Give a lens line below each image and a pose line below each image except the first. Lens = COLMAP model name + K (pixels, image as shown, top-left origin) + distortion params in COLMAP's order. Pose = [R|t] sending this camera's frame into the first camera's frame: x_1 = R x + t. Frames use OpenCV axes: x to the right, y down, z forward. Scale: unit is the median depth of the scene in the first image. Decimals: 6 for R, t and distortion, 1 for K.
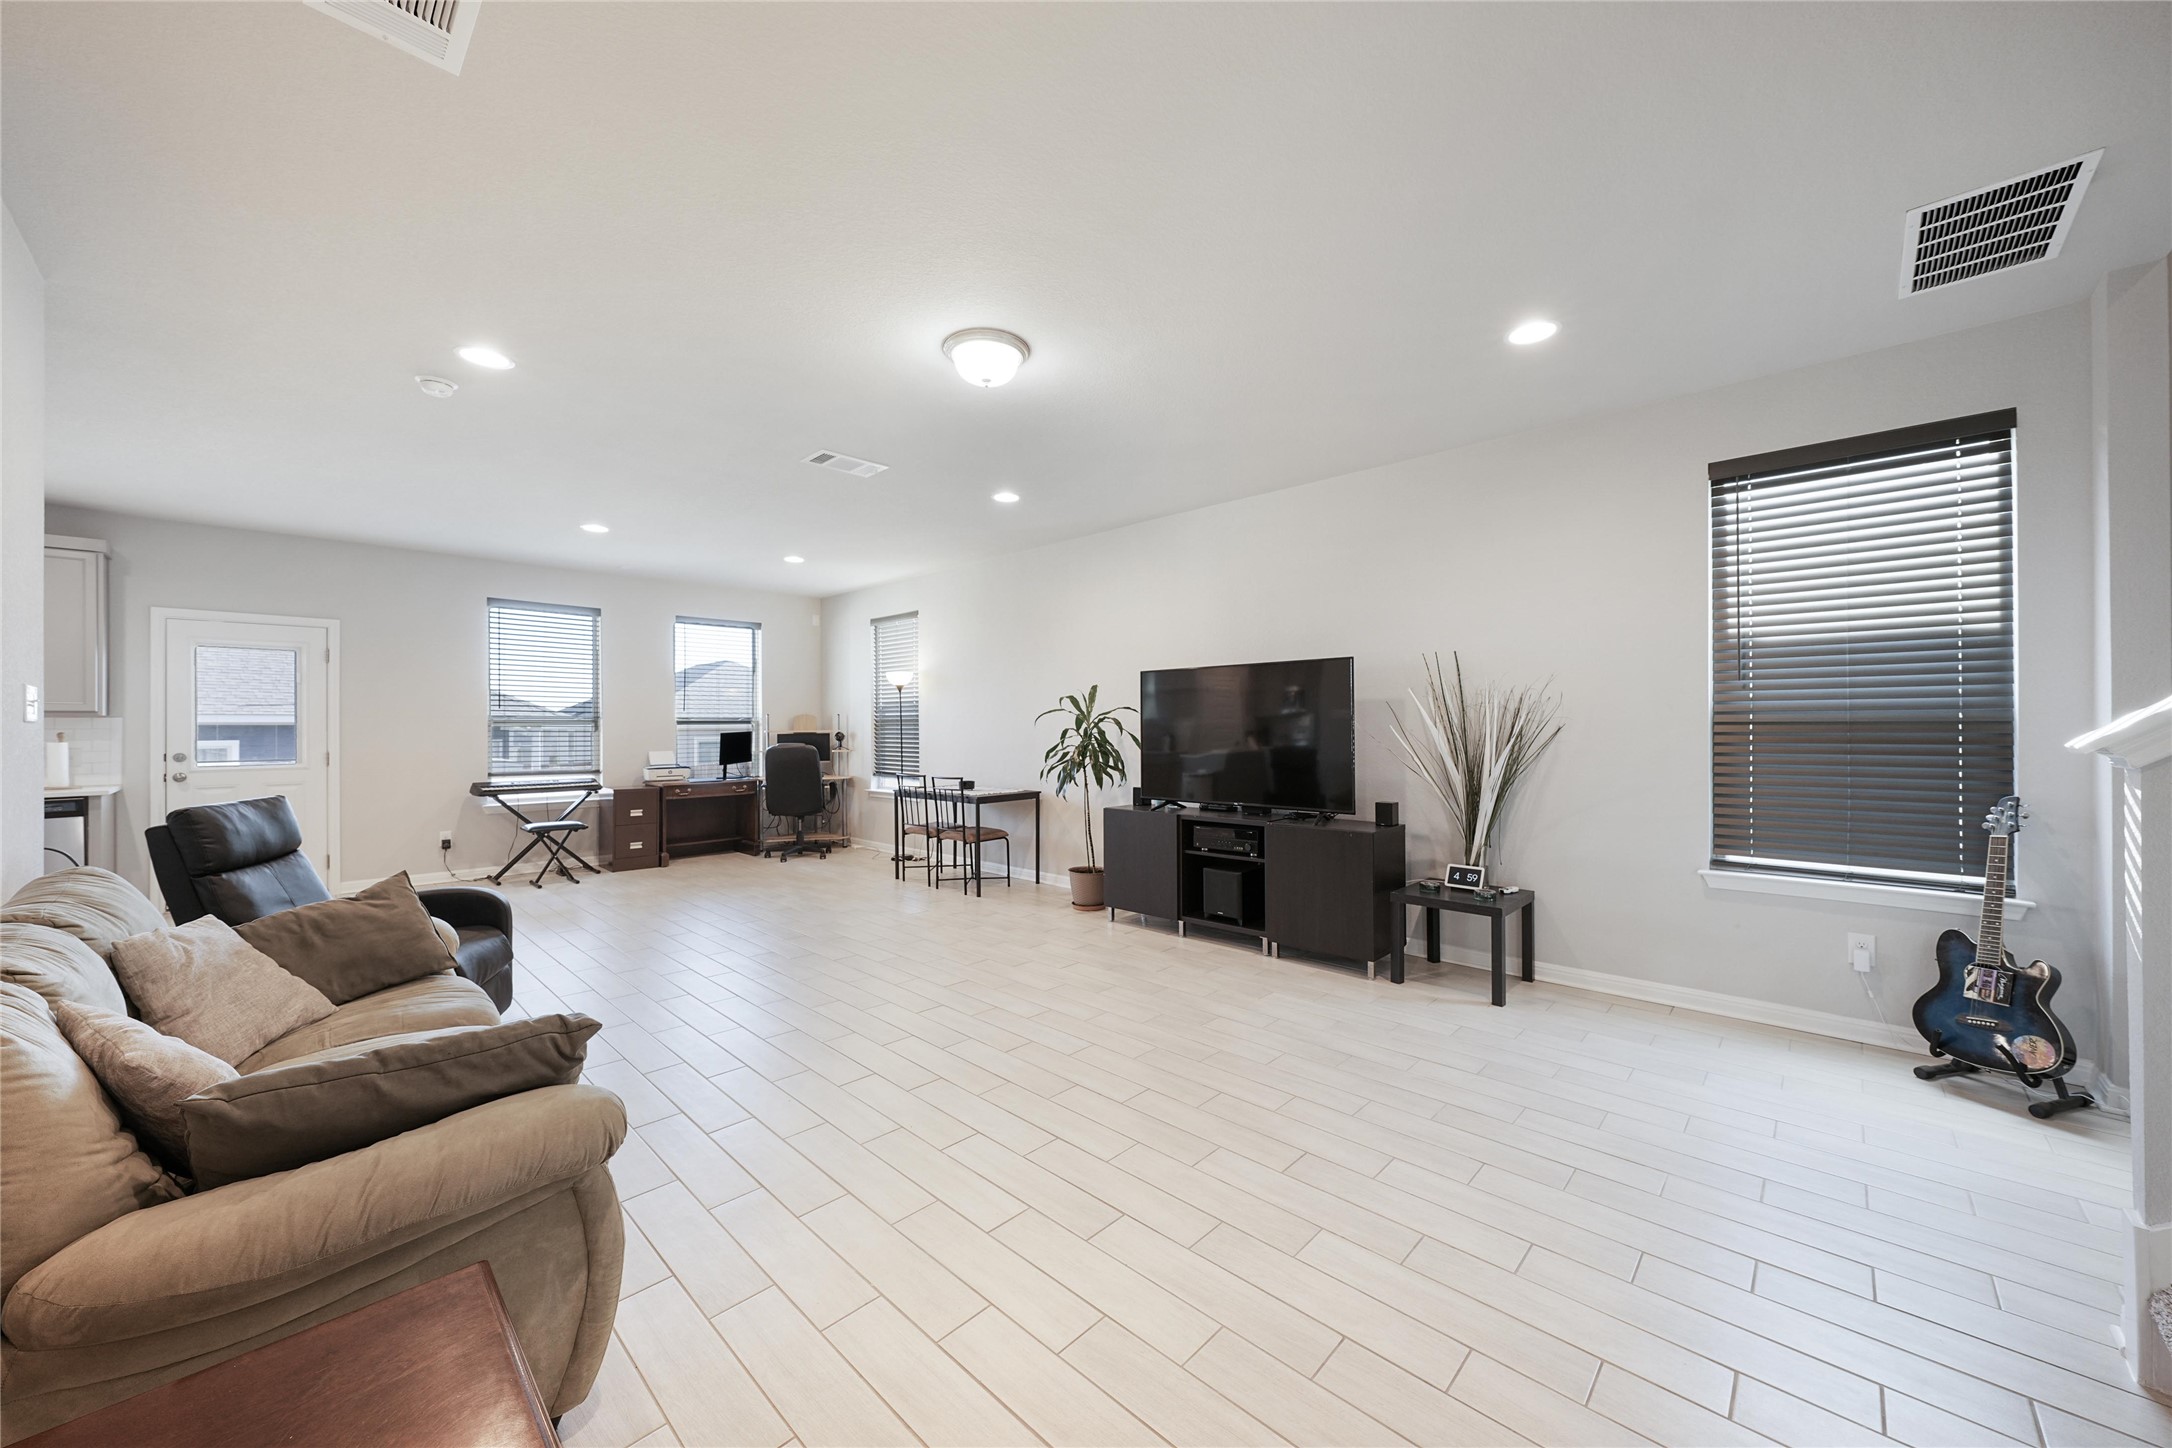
lens RADIAL K [[778.4, 0, 1086.0], [0, 778.4, 724.0], [0, 0, 1]] dist [-0.000233, -0.000022]
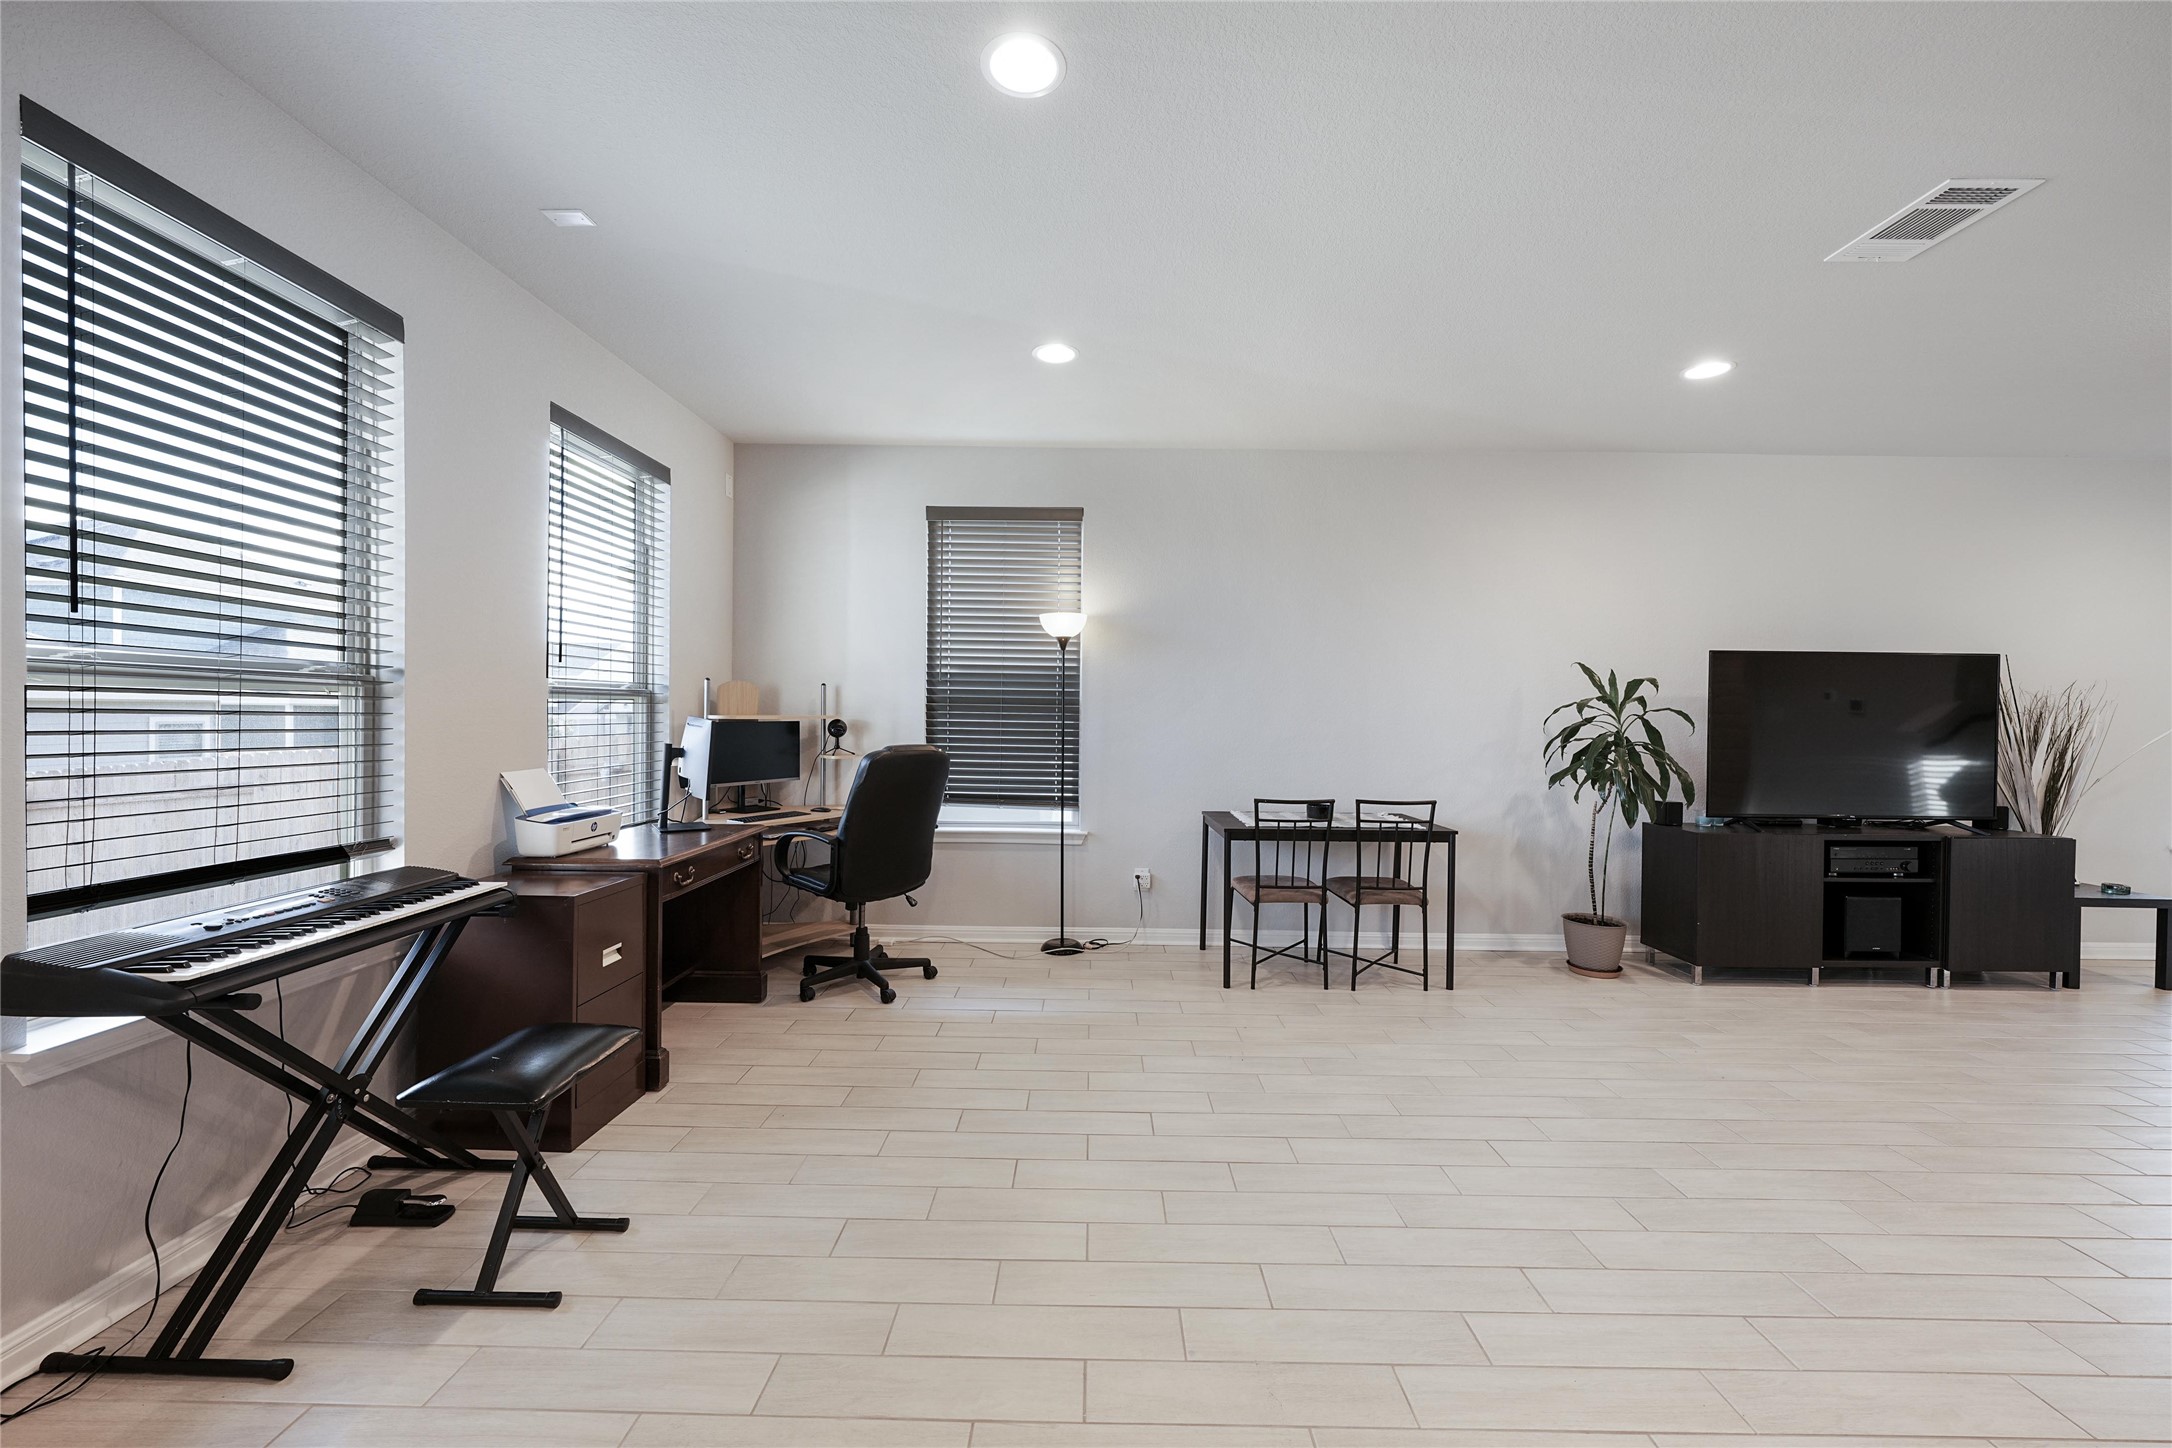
lens RADIAL K [[838.0, 0, 1086.0], [0, 838.0, 724.0], [0, 0, 1]] dist [-0.000304, 0.000204]
pose [[0.730582, 0.007072, 0.682789, -0.770410], [-0.019294, 0.999761, 0.010290, 0.006742], [-0.682553, -0.020691, 0.730543, 0.673200]]
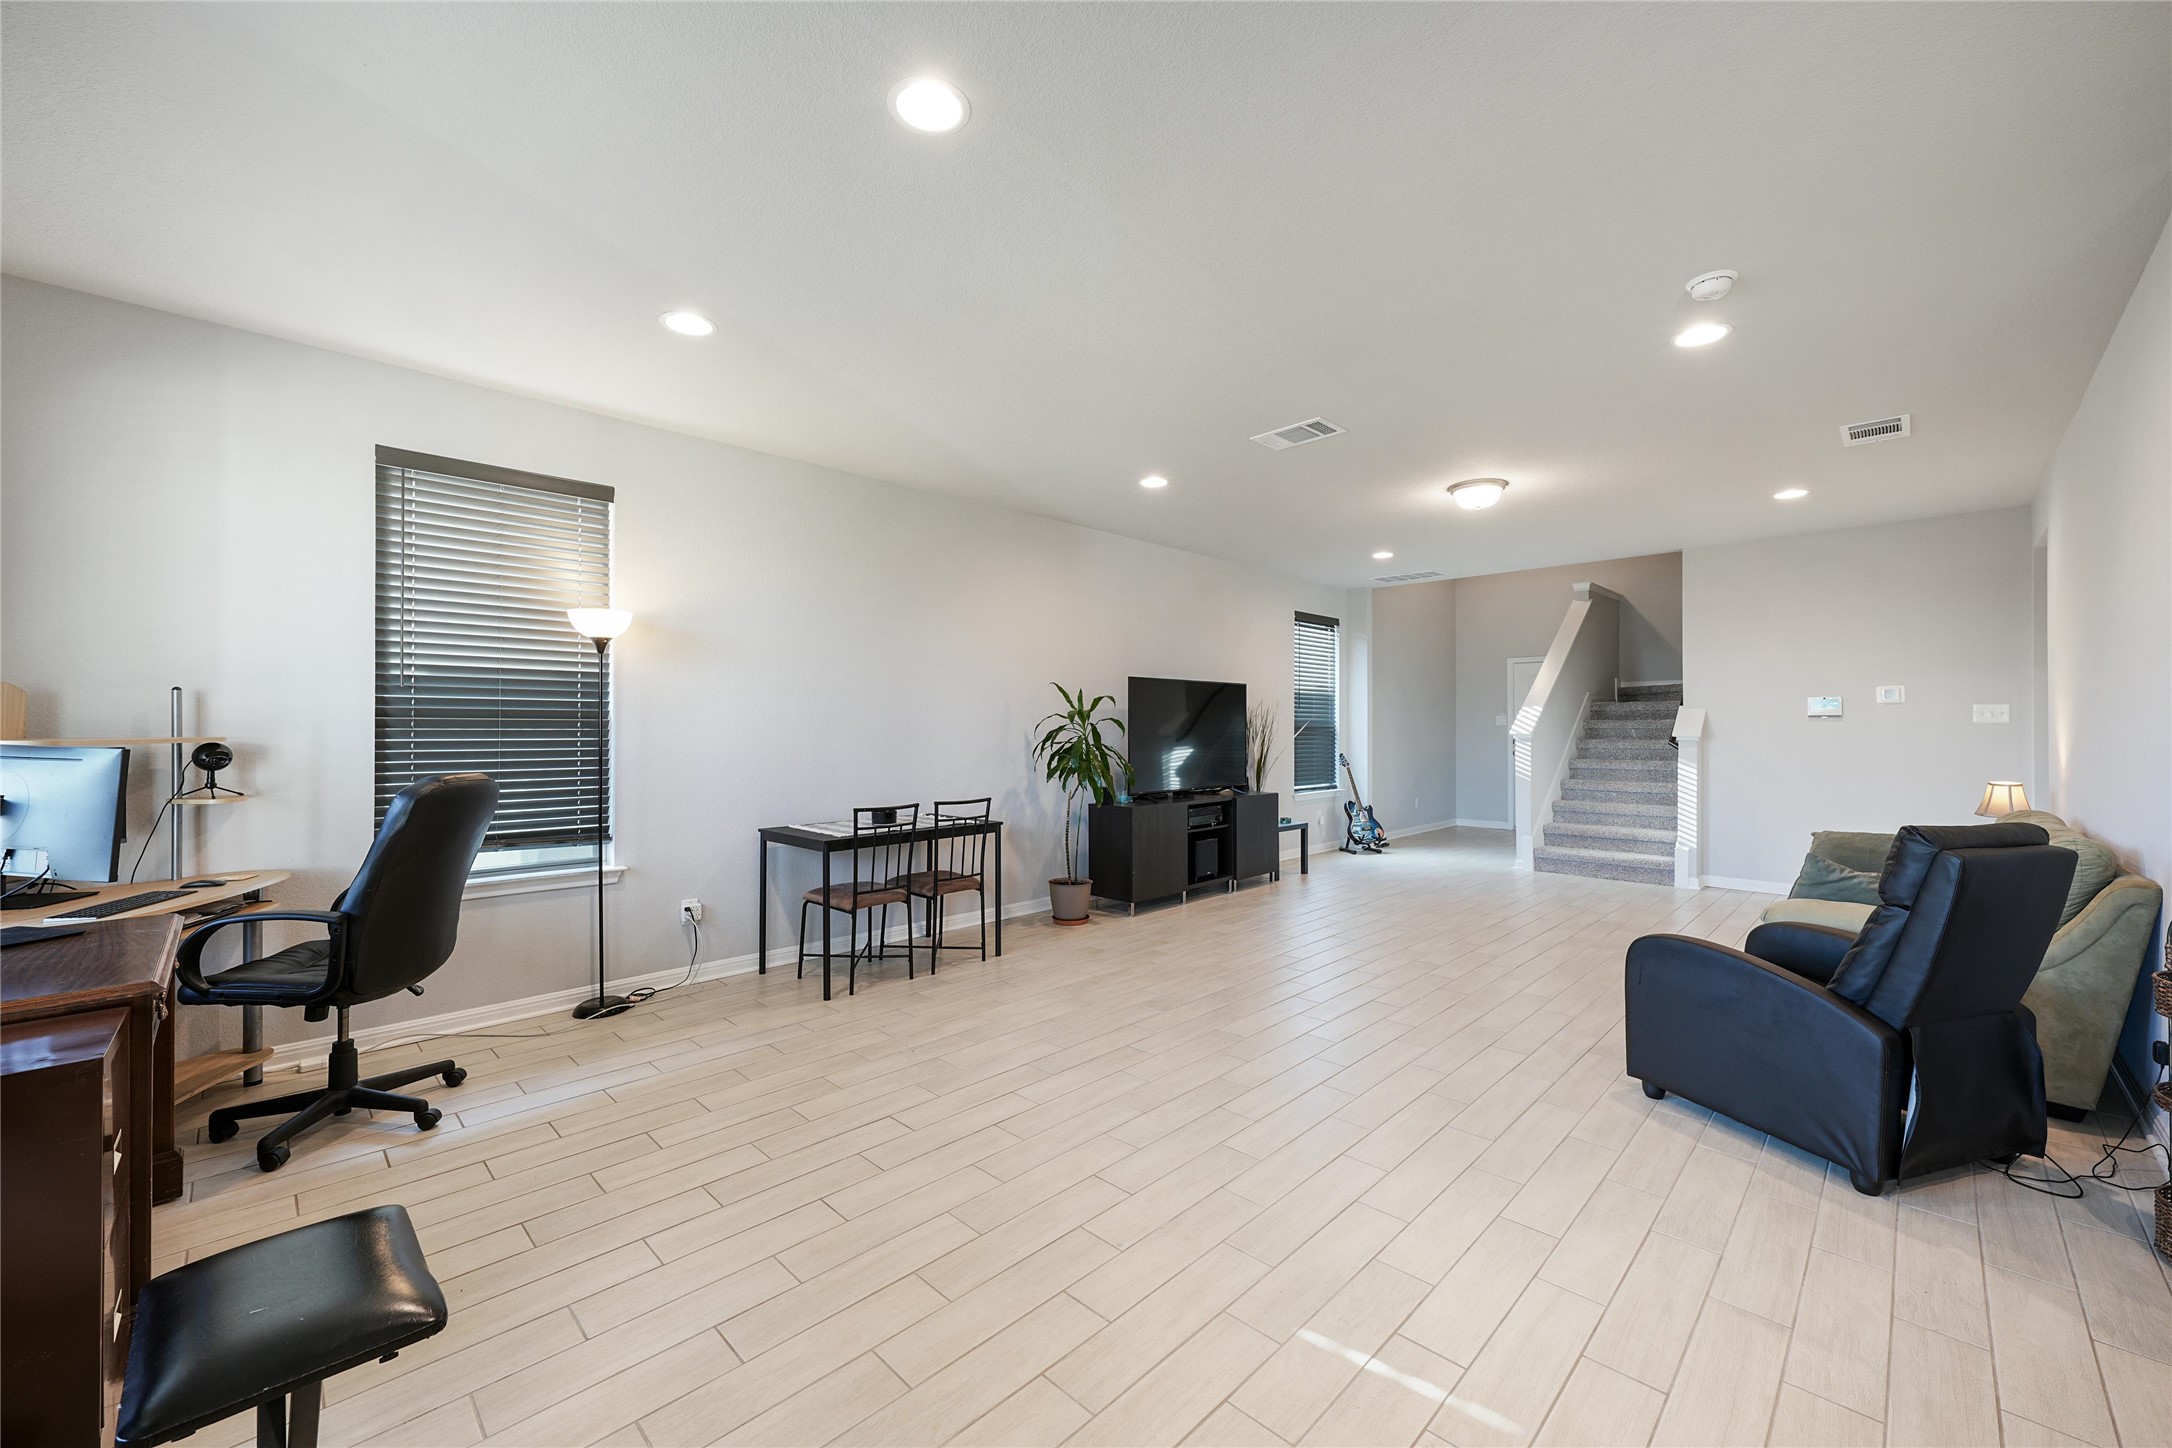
lens RADIAL K [[850.8, 0, 1086.0], [0, 850.8, 724.0], [0, 0, 1]] dist [-0.000459, 0.000111]
pose [[0.023697, 0.009599, 0.999673, -0.900387], [-0.001533, 0.999953, -0.009565, 0.007551], [-0.999718, -0.001306, 0.023711, 0.849370]]
